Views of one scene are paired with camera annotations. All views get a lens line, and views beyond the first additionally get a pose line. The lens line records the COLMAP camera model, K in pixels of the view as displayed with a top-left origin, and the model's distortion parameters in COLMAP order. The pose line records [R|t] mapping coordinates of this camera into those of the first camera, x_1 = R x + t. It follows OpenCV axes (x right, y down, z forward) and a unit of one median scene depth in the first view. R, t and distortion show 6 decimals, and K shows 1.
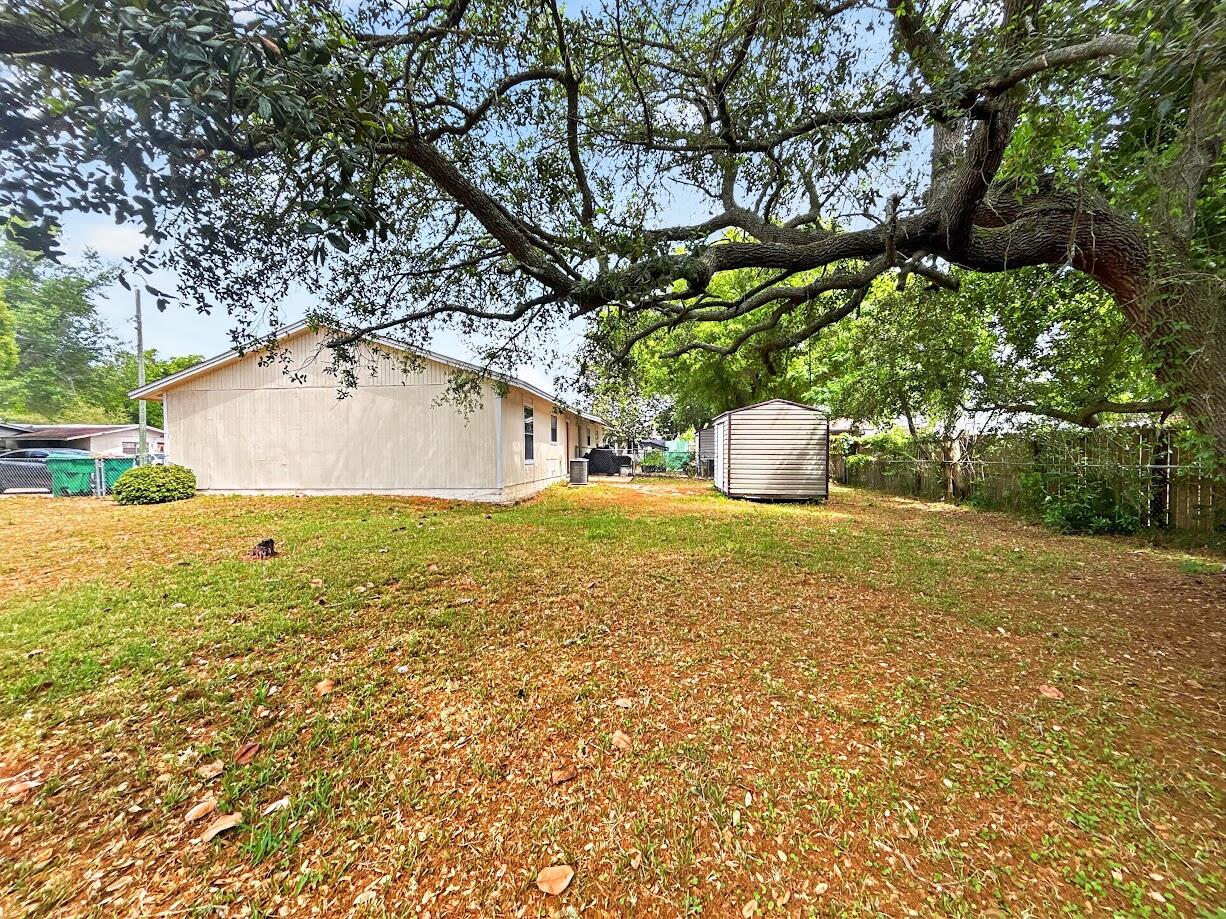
lens RADIAL K [[488.5, 0, 610.0], [0, 488.5, 461.1], [0, 0, 1]] dist [0.000380, 0.000218]
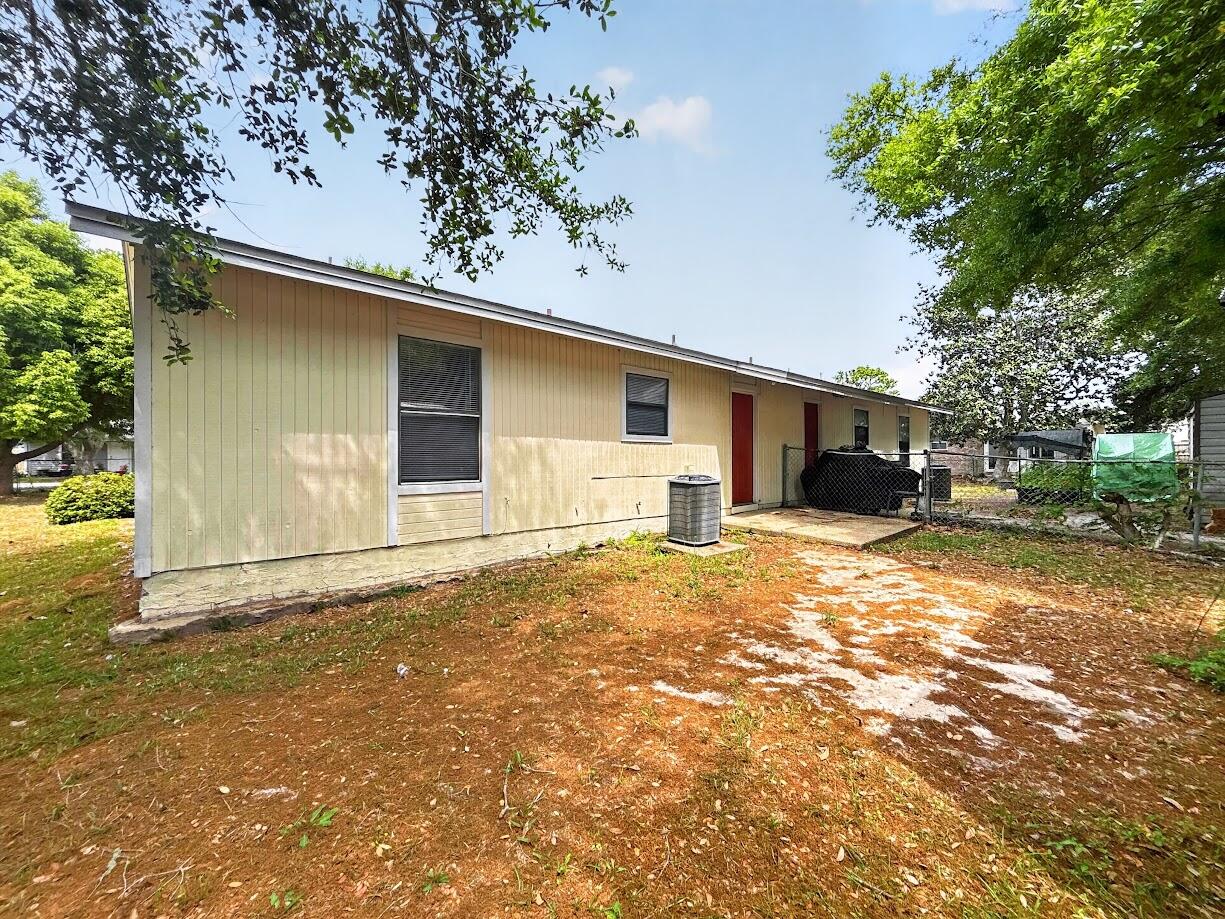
lens RADIAL K [[488.1, 0, 609.5], [0, 488.1, 461.1], [0, 0, 1]] dist [0.000380, 0.000218]
pose [[0.744614, 0.012302, -0.667382, 0.218008], [-0.014975, 0.999886, 0.001723, -0.025140], [0.667327, 0.008711, 0.744714, 0.943185]]
